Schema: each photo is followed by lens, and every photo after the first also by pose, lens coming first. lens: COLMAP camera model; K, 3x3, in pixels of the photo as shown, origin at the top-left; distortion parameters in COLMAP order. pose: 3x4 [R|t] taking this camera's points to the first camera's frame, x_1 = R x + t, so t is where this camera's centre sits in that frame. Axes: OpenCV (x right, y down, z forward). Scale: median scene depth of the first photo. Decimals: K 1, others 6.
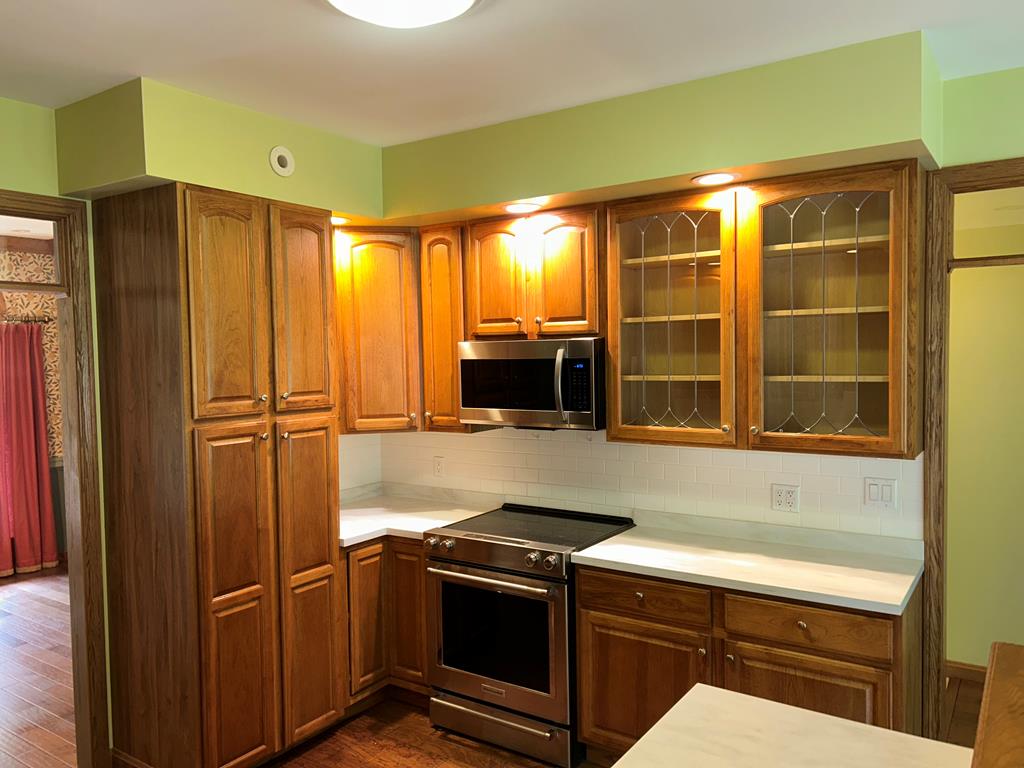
lens RADIAL K [[773.8, 0, 512.2], [0, 773.8, 383.2], [0, 0, 1]] dist [0.075757, -0.091160]
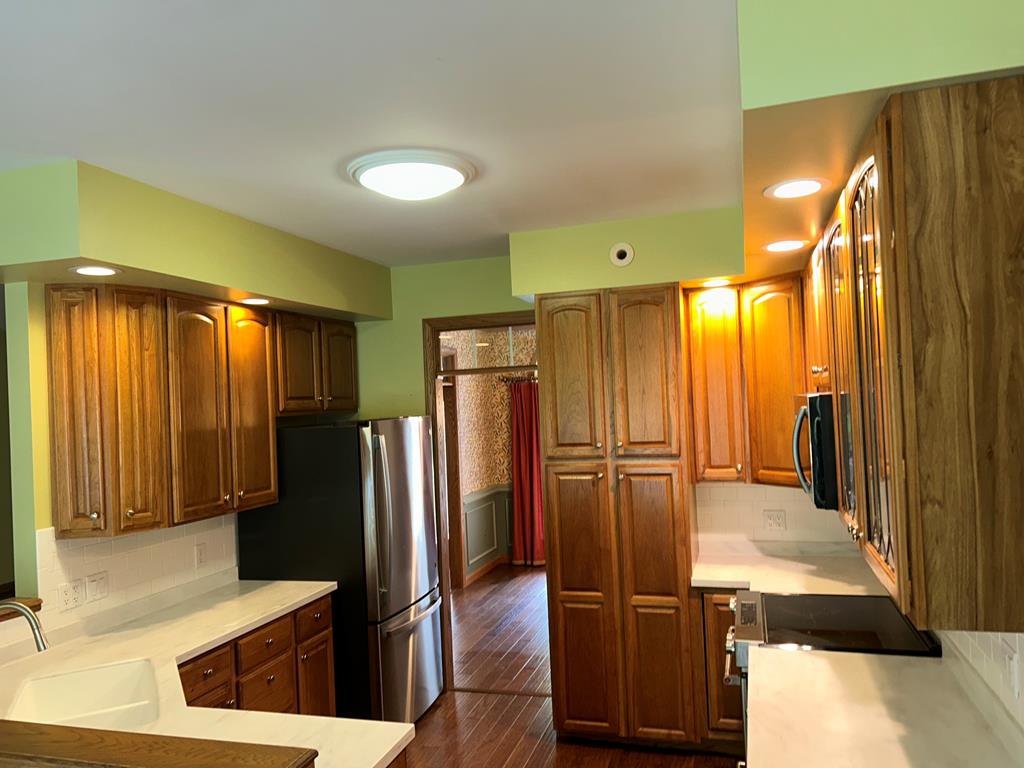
lens RADIAL K [[773.8, 0, 514.4], [0, 773.8, 387.5], [0, 0, 1]] dist [0.075757, -0.091160]
pose [[0.292334, -0.013388, -0.956223, 0.792776], [-0.000948, 0.999897, -0.014289, -0.053650], [0.956316, 0.005083, 0.292291, 0.462057]]
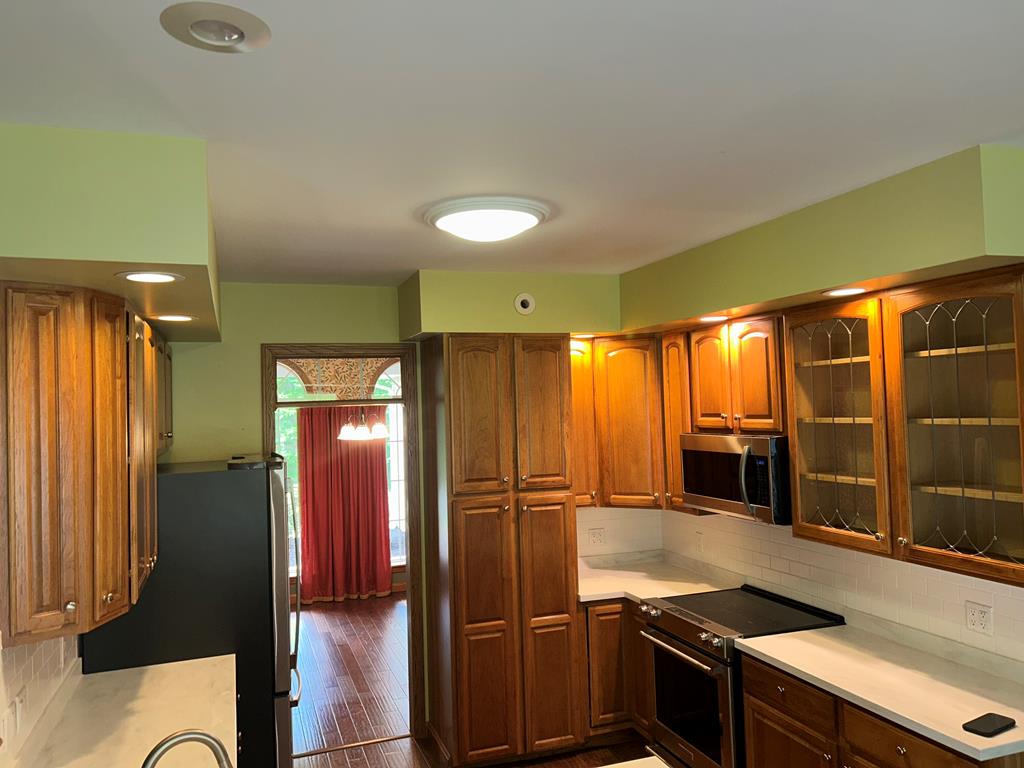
lens RADIAL K [[773.8, 0, 501.5], [0, 773.8, 380.9], [0, 0, 1]] dist [0.075757, -0.091160]
pose [[0.799848, -0.026226, -0.599630, 0.452763], [-0.008202, 0.998474, -0.054611, -0.073907], [0.600147, 0.048598, 0.798412, -0.081254]]
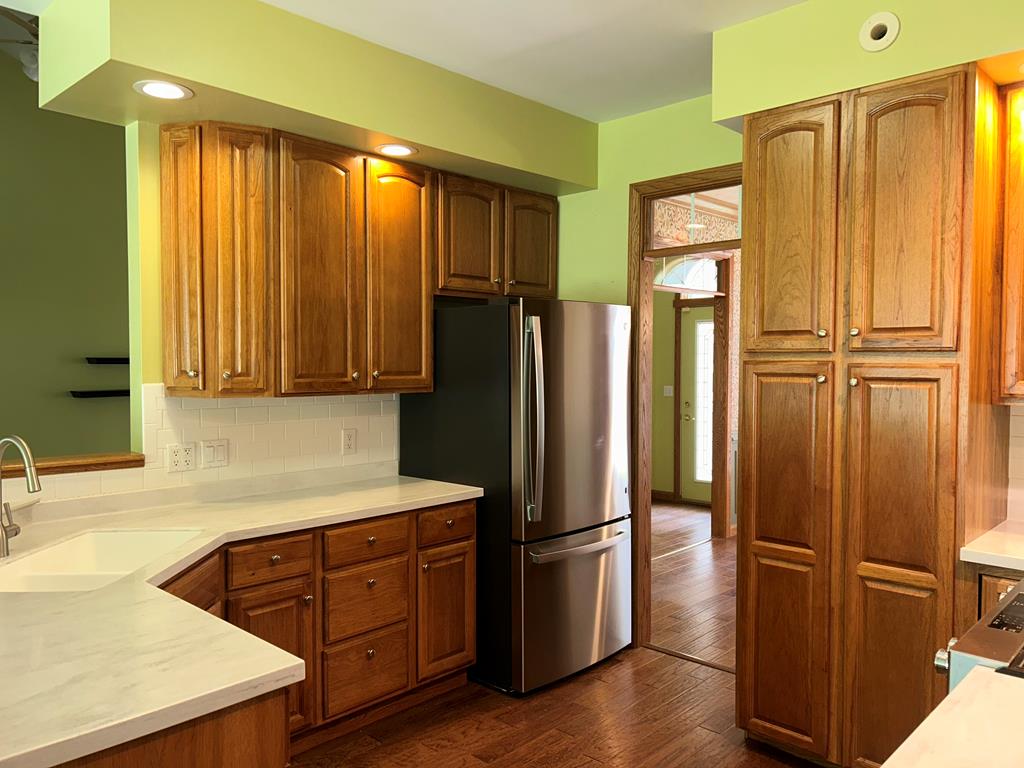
lens RADIAL K [[773.8, 0, 506.0], [0, 773.8, 383.8], [0, 0, 1]] dist [0.075757, -0.091160]
pose [[-0.171030, 0.046349, -0.984175, 0.537072], [-0.039937, 0.997746, 0.053928, 0.038594], [0.984456, 0.048528, -0.168793, 0.751666]]
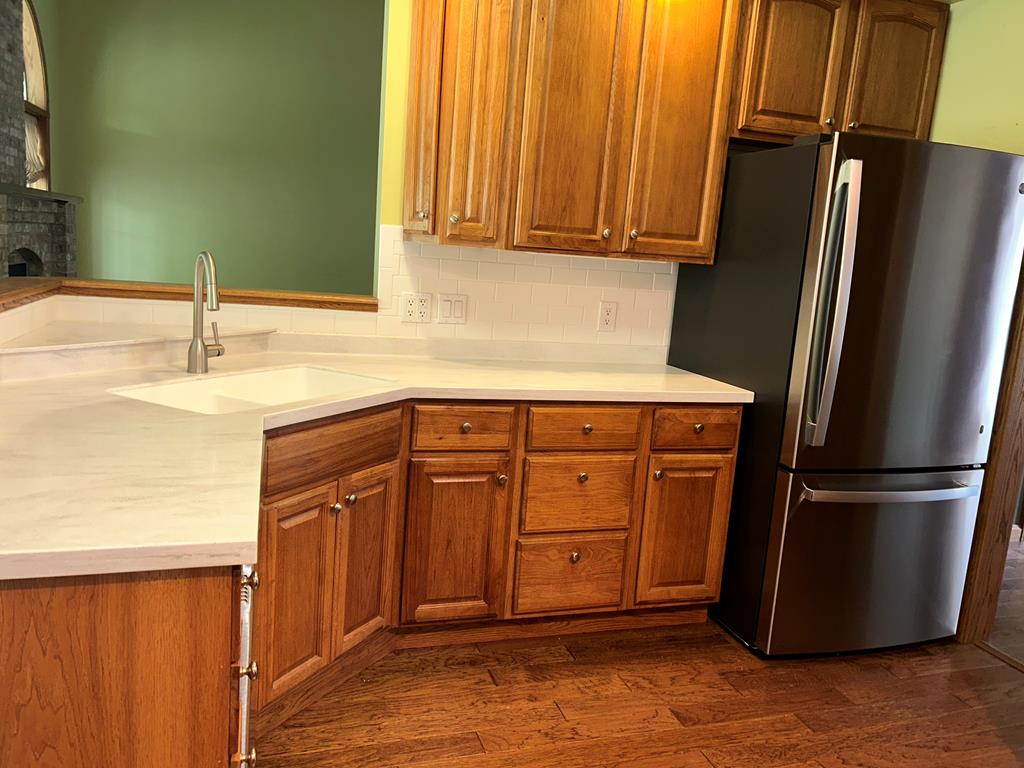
lens RADIAL K [[773.8, 0, 504.3], [0, 773.8, 375.3], [0, 0, 1]] dist [0.075757, -0.091160]
pose [[-0.622661, 0.098950, -0.776210, 0.314512], [-0.095310, 0.974996, 0.200746, 0.081050], [0.776665, 0.198978, -0.597661, 0.830564]]
